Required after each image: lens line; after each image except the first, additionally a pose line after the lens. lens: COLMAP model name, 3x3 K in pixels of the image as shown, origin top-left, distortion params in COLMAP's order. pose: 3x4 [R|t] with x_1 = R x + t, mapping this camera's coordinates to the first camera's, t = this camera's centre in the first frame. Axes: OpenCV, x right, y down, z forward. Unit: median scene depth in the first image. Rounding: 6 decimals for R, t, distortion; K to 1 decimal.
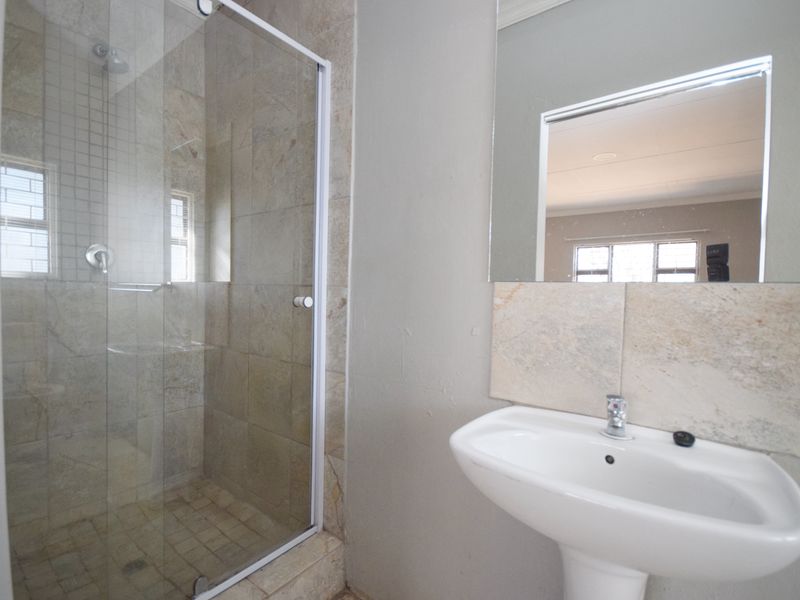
lens RADIAL K [[390.5, 0, 397.6], [0, 390.5, 305.8], [0, 0, 1]] dist [-0.003412, -0.001133]
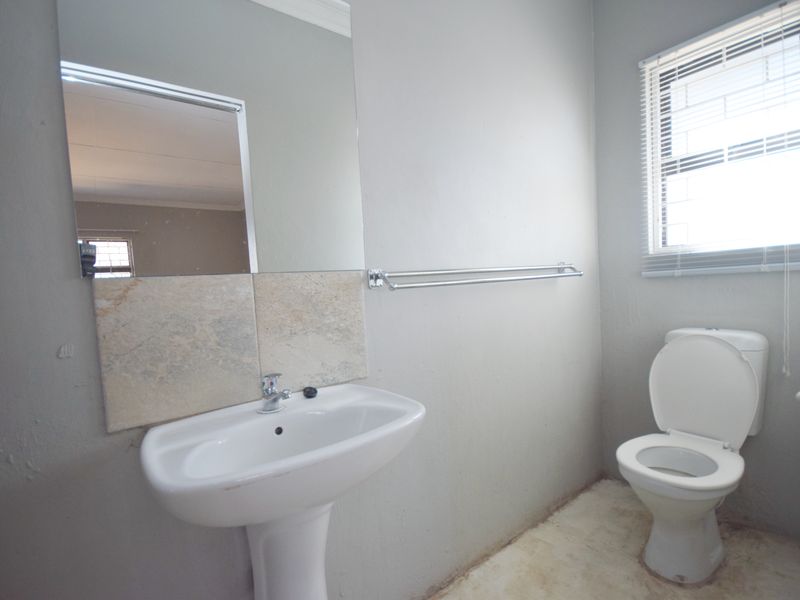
lens RADIAL K [[390.5, 0, 397.6], [0, 390.5, 305.8], [0, 0, 1]] dist [-0.003412, -0.001133]
pose [[0.272902, -0.096494, 0.957190, -0.364629], [0.095240, 0.992779, 0.072928, -0.011023], [-0.957316, 0.071260, 0.280122, 0.301507]]
